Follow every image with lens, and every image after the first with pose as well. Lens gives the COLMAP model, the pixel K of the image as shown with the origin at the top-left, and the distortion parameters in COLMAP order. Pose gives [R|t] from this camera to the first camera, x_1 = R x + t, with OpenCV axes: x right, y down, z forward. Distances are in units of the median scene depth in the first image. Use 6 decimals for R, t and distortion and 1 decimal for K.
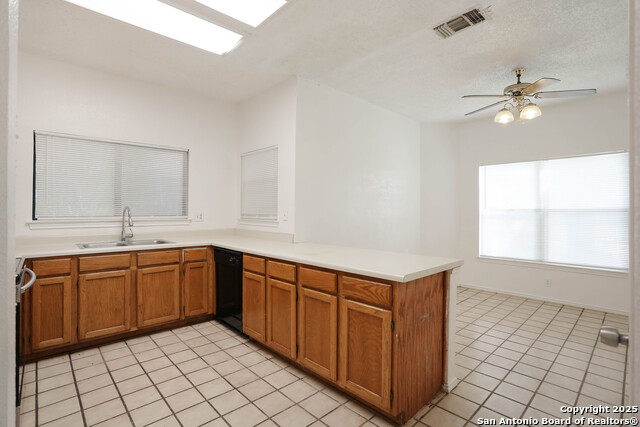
lens RADIAL K [[309.5, 0, 319.6], [0, 309.5, 211.6], [0, 0, 1]] dist [0.015839, 0.000805]
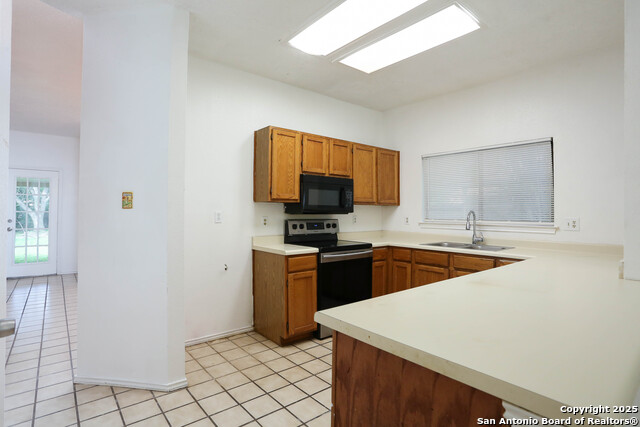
lens RADIAL K [[330.9, 0, 321.1], [0, 330.9, 212.2], [0, 0, 1]] dist [-0.007220, -0.000499]
pose [[-0.047898, -0.011430, -0.998787, 0.822440], [-0.017445, 0.999792, -0.010605, 0.013878], [0.998700, 0.016916, -0.048087, 0.899991]]
